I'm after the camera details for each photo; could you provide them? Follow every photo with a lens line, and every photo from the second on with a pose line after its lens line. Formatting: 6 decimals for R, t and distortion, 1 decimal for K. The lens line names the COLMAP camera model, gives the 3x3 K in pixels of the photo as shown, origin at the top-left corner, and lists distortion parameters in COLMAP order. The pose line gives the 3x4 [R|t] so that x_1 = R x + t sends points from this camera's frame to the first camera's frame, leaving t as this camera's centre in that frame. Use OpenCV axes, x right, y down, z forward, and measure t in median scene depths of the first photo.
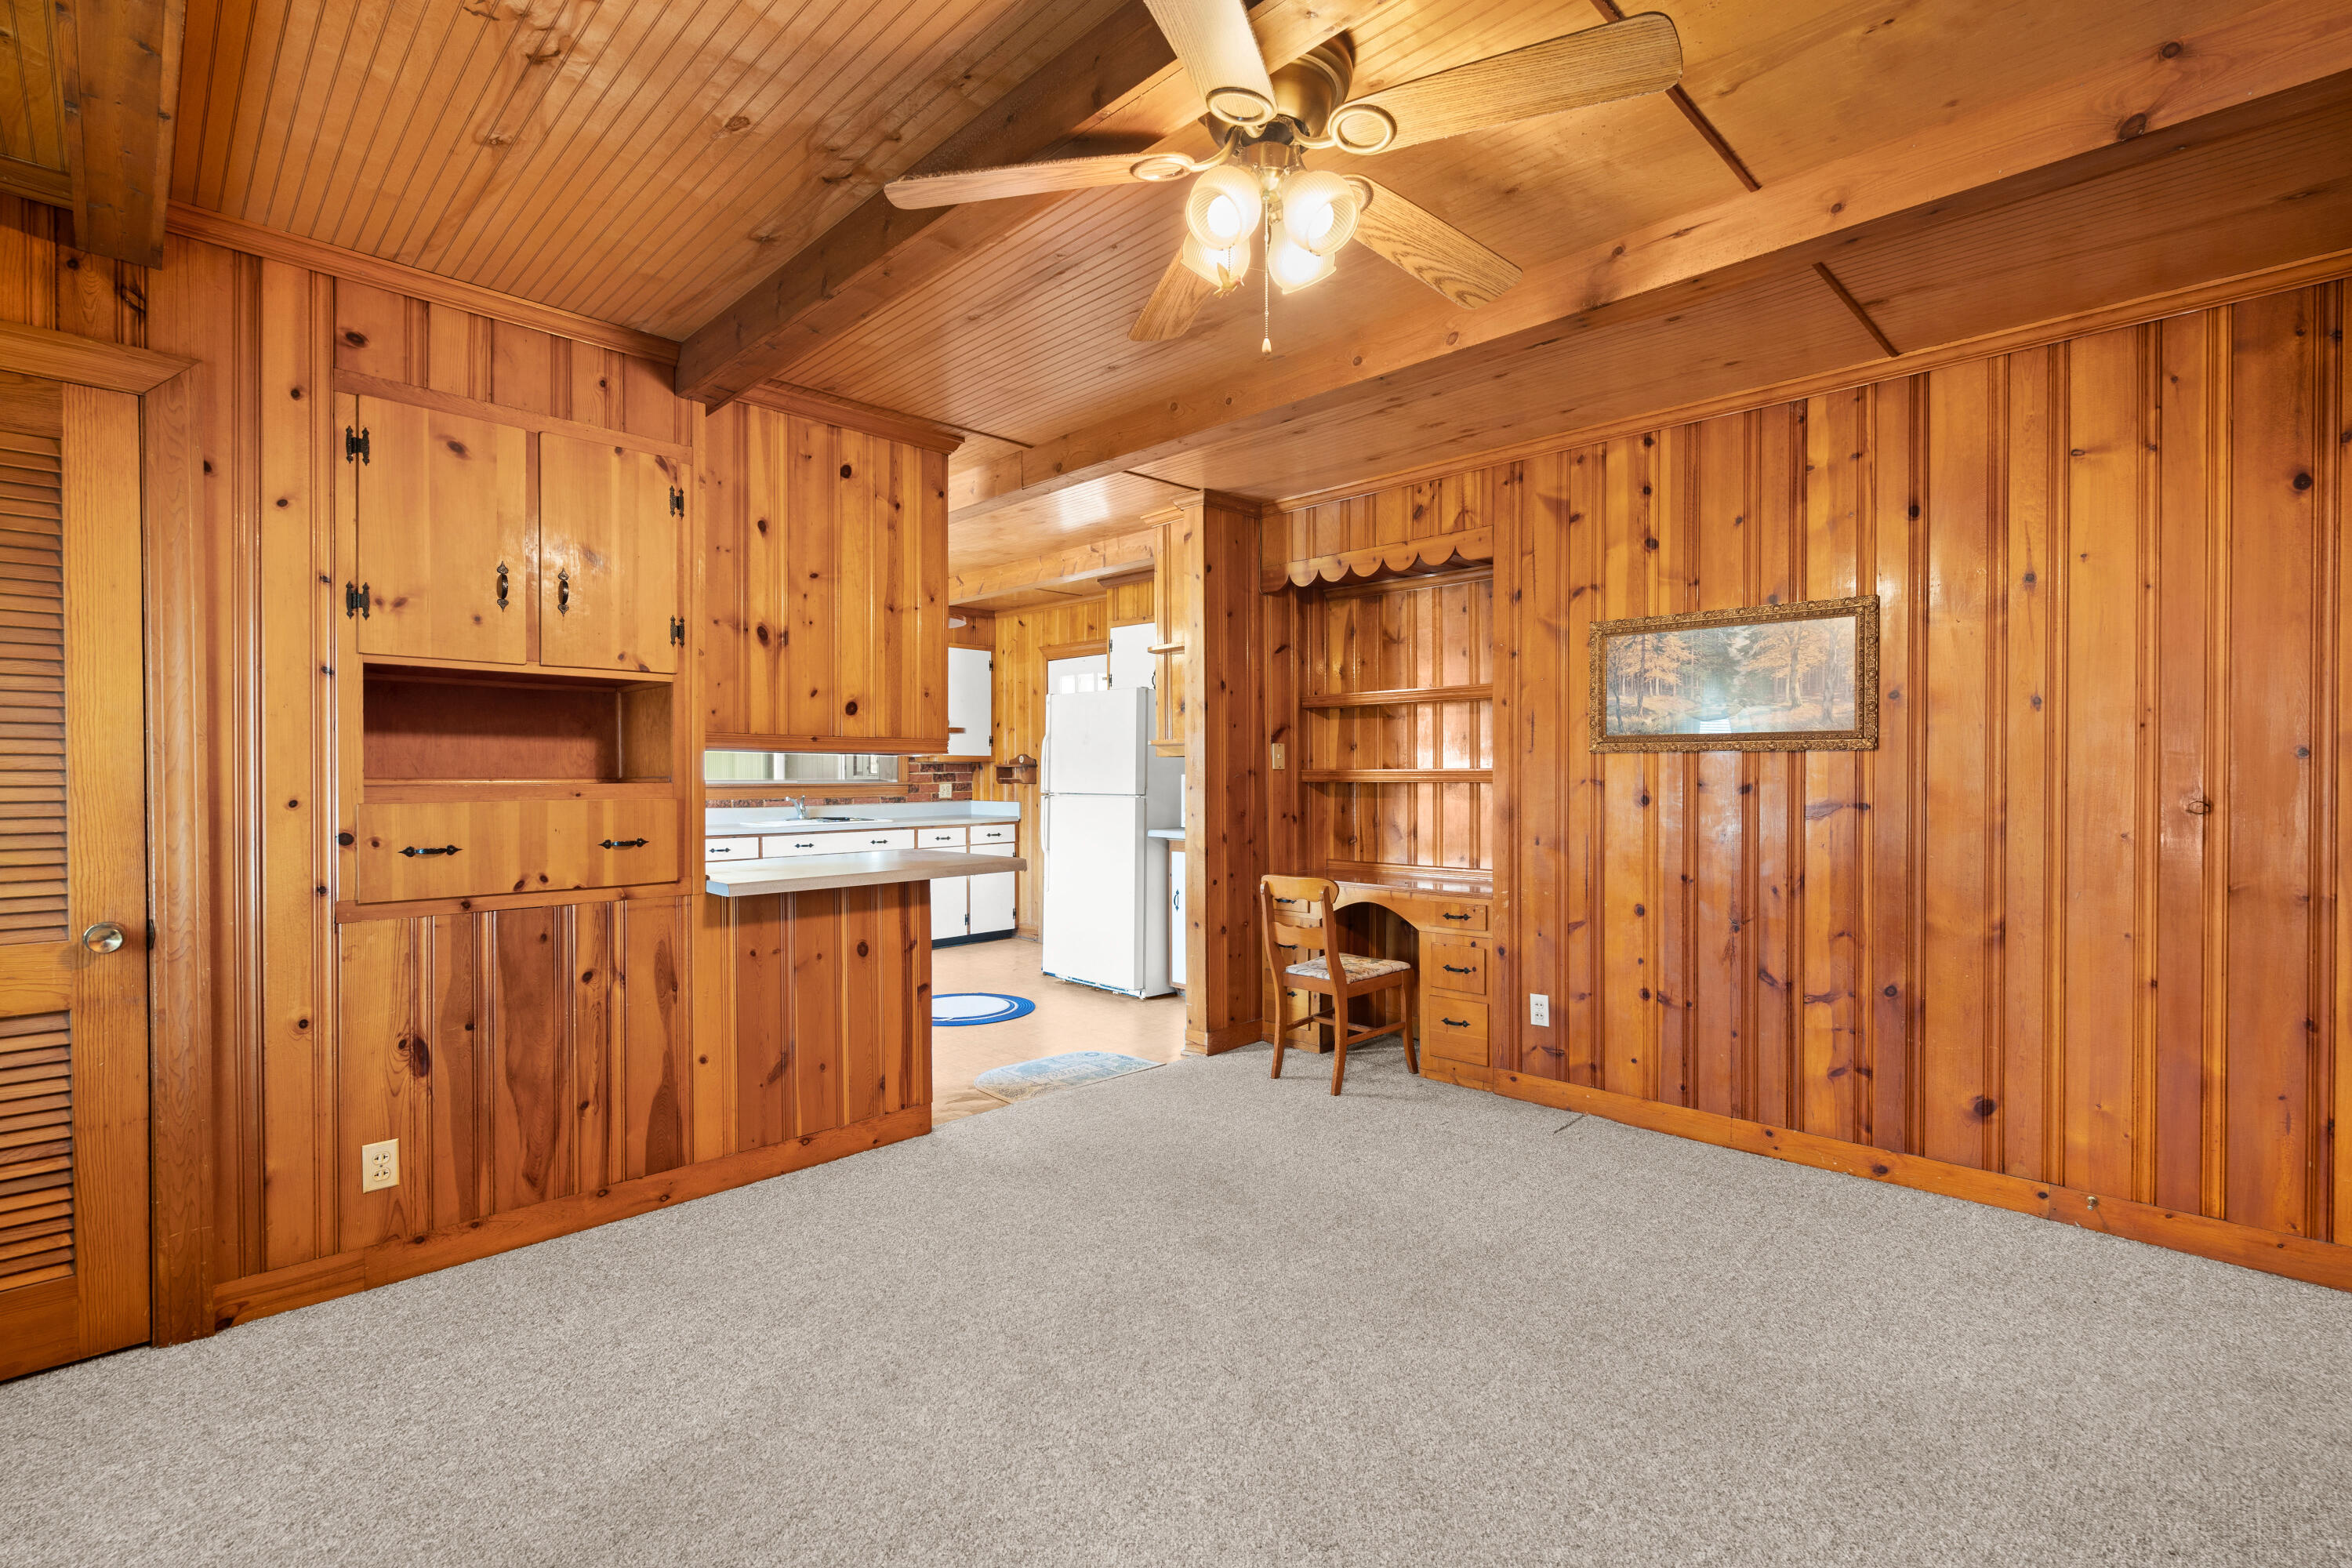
lens RADIAL K [[1055.5, 0, 1180.8], [0, 1055.5, 785.4], [0, 0, 1]] dist [-0.003949, -0.000636]
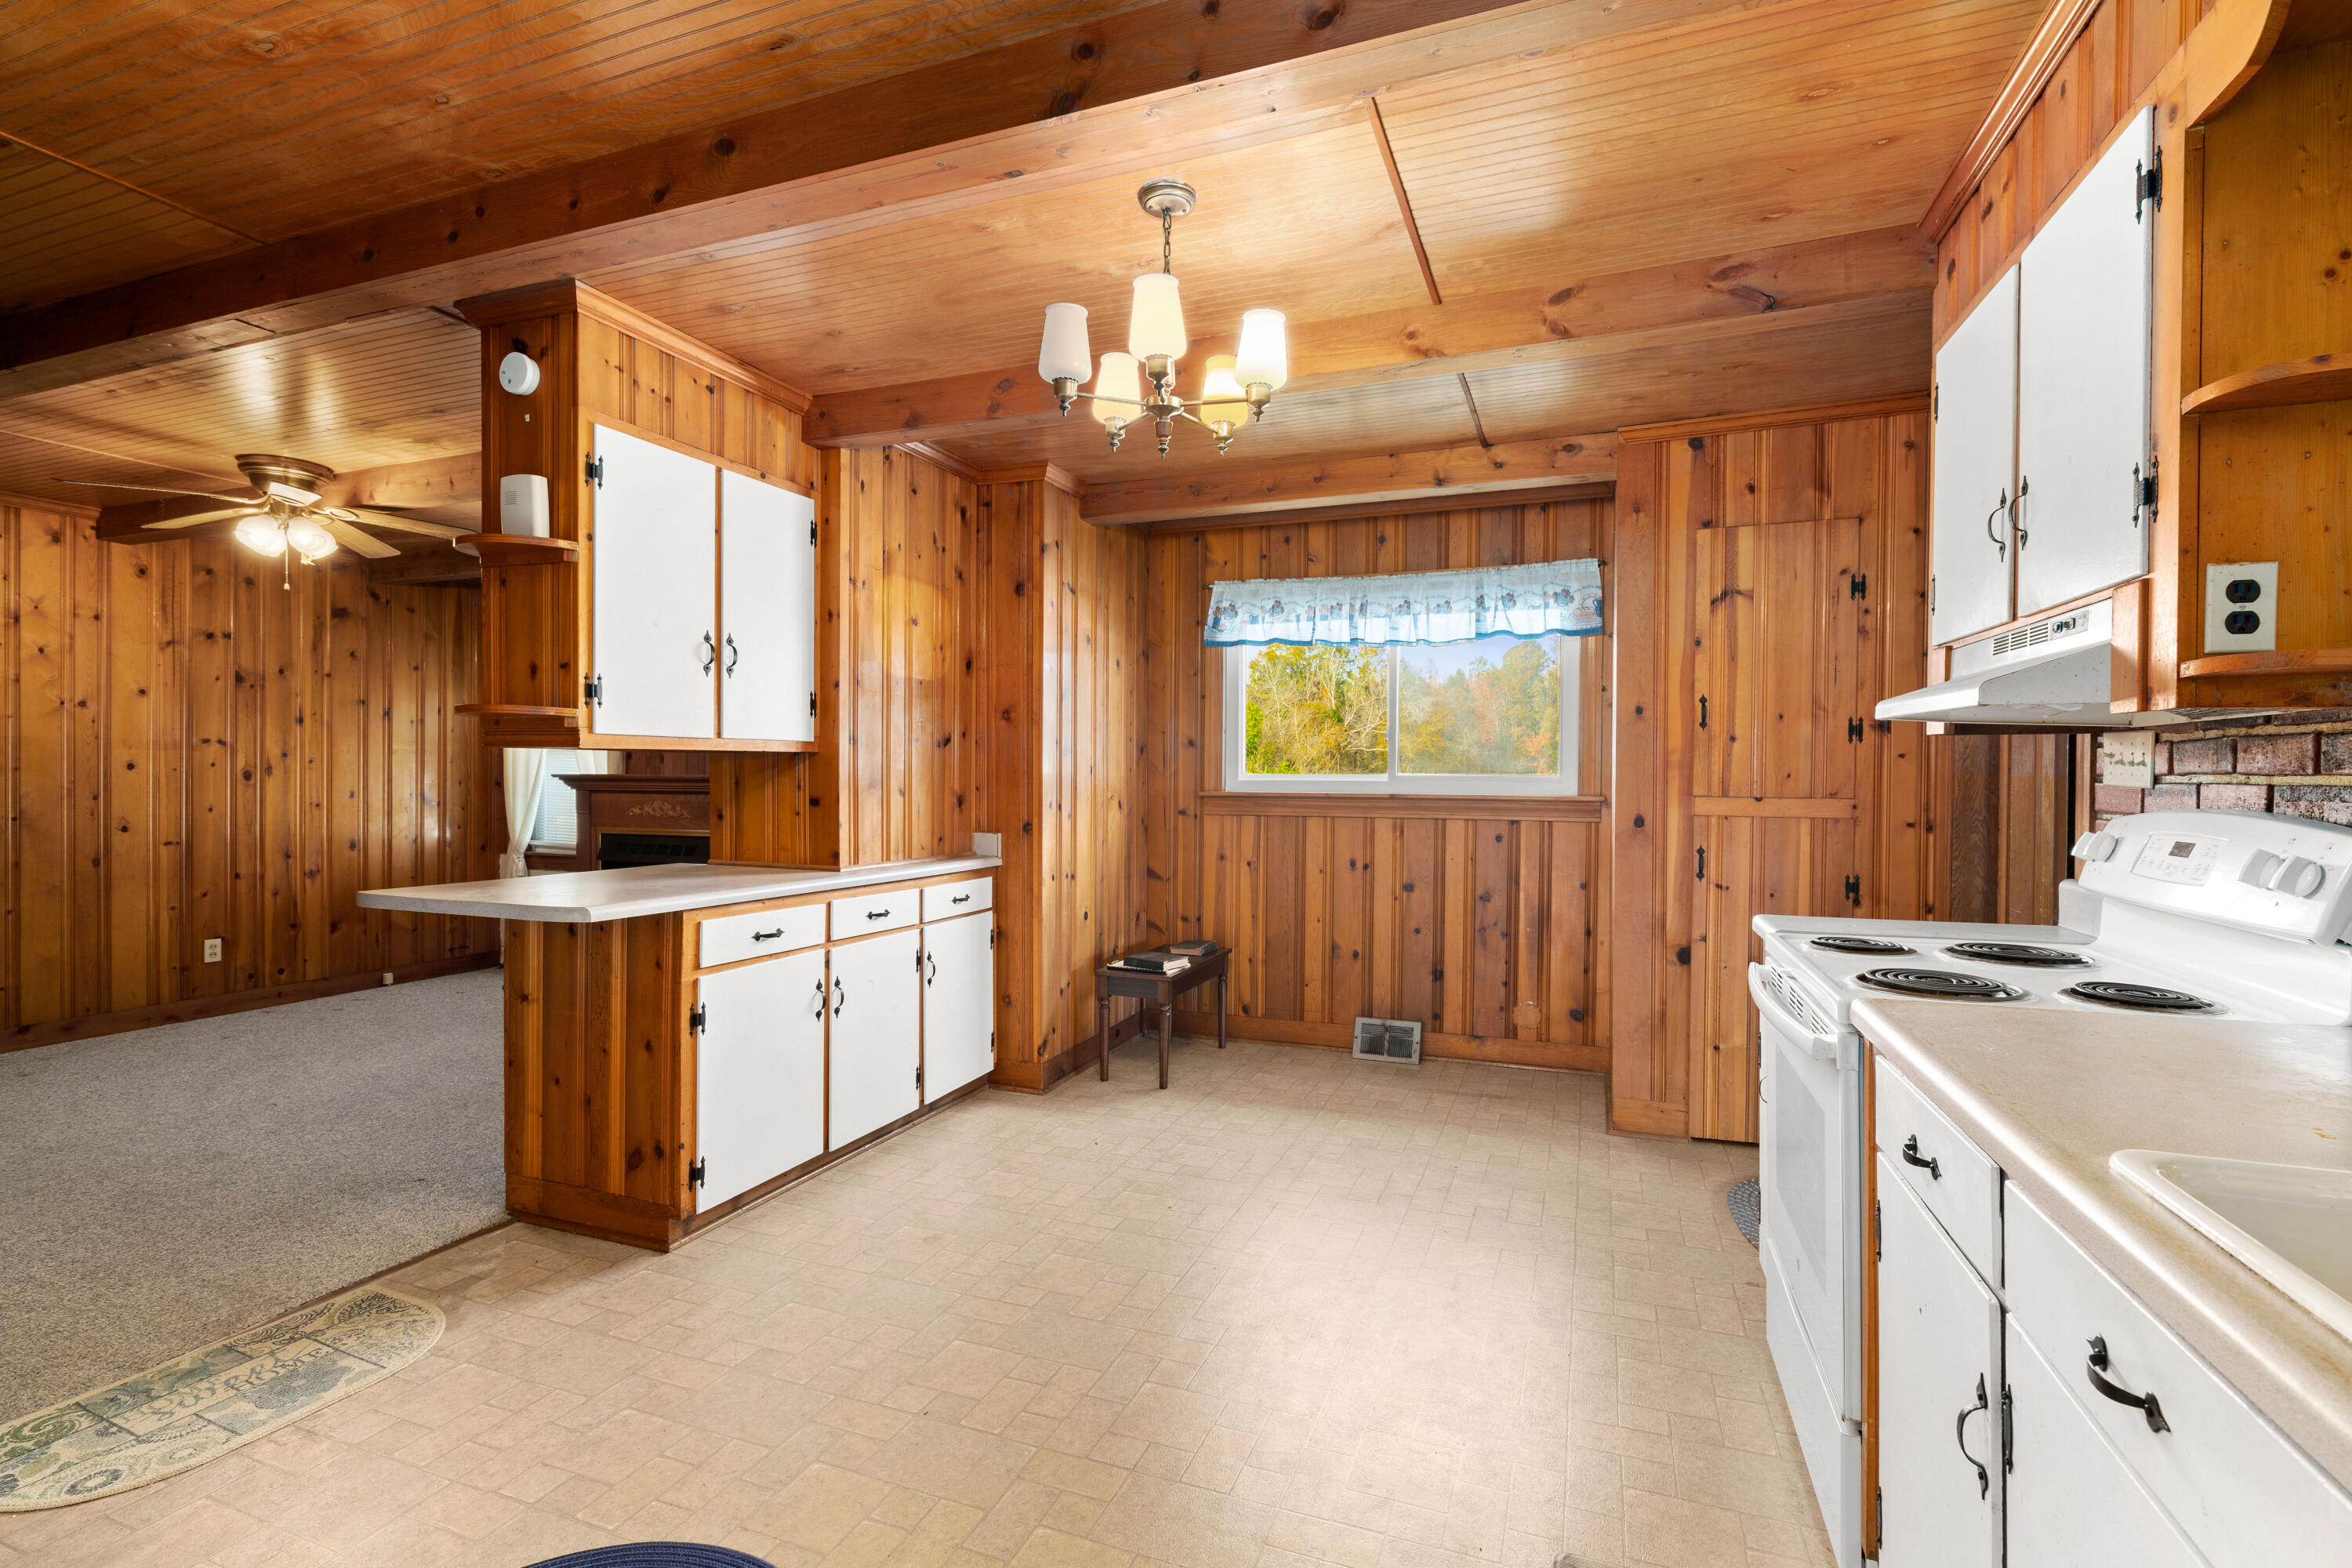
lens RADIAL K [[1055.5, 0, 1180.8], [0, 1055.5, 785.4], [0, 0, 1]] dist [-0.003949, -0.000636]
pose [[-0.912320, 0.000013, -0.409478, -0.429347], [-0.005984, 0.999893, 0.013364, -0.017595], [0.409434, 0.014643, -0.912222, 2.216806]]
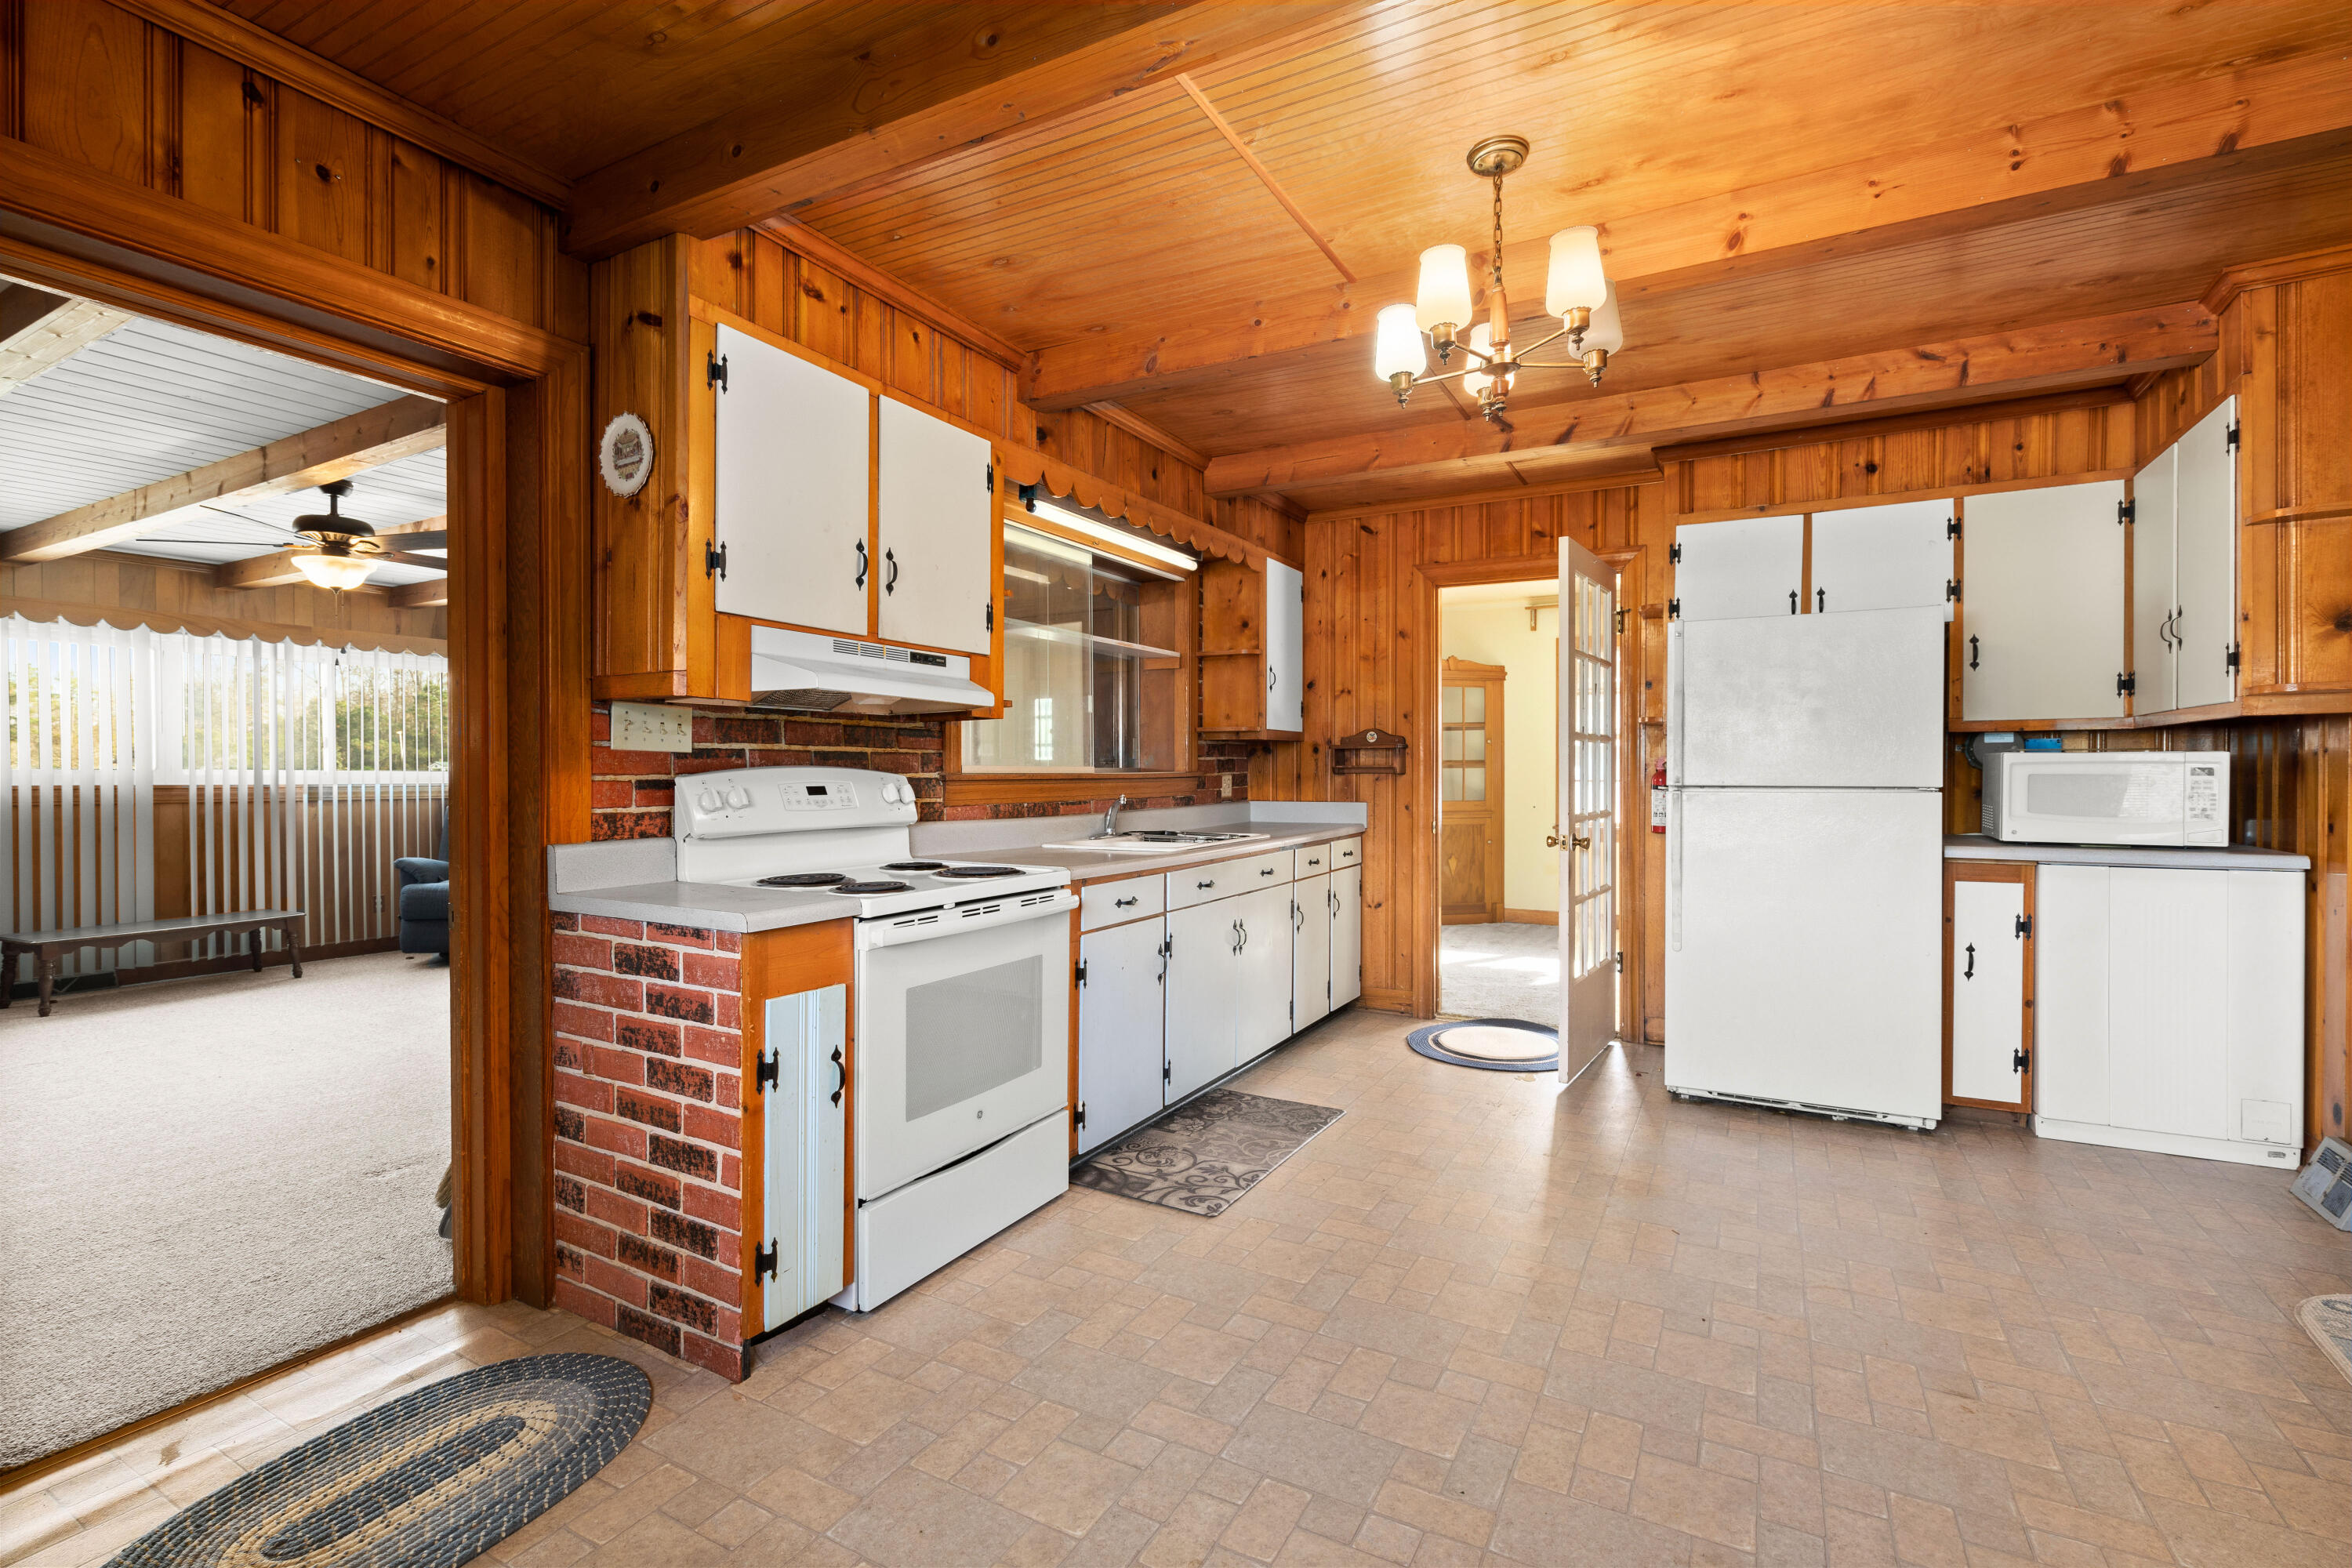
lens RADIAL K [[1055.5, 0, 1180.8], [0, 1055.5, 785.4], [0, 0, 1]] dist [-0.003949, -0.000636]
pose [[0.960097, -0.006534, 0.279590, -1.097633], [0.006077, 0.999978, 0.002499, 0.007864], [-0.279600, -0.000701, 0.960116, 0.992594]]
